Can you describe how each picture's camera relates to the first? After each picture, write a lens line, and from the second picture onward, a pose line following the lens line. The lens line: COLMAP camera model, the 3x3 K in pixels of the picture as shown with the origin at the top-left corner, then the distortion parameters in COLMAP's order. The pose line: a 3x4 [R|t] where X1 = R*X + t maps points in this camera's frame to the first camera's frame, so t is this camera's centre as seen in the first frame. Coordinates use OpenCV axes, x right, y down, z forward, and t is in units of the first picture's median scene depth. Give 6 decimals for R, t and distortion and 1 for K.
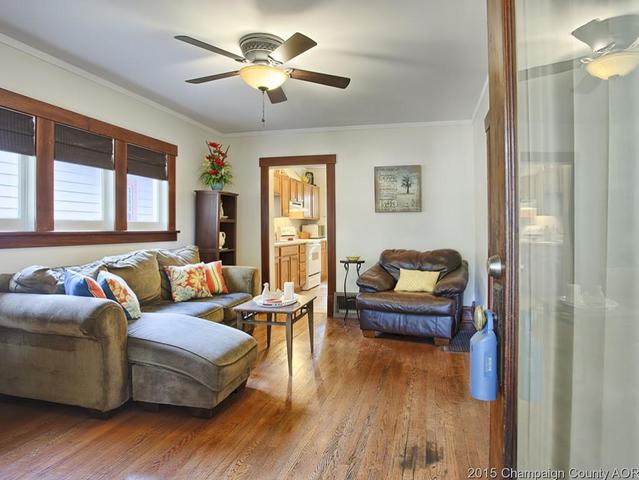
lens RADIAL K [[375.7, 0, 320.8], [0, 375.7, 235.7], [0, 0, 1]] dist [-0.066902, 0.022573]
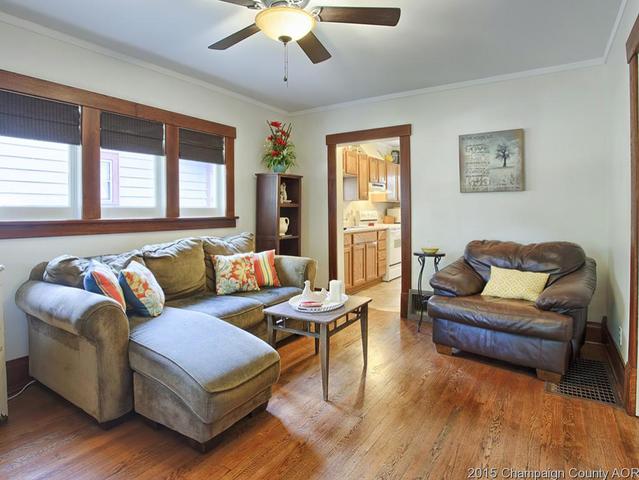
lens RADIAL K [[375.7, 0, 289.7], [0, 375.7, 224.5], [0, 0, 1]] dist [-0.066902, 0.022573]
pose [[0.944388, 0.002802, -0.328821, 0.078835], [0.002078, 0.999893, 0.014488, -0.009235], [0.328826, -0.014366, 0.944281, 0.176805]]
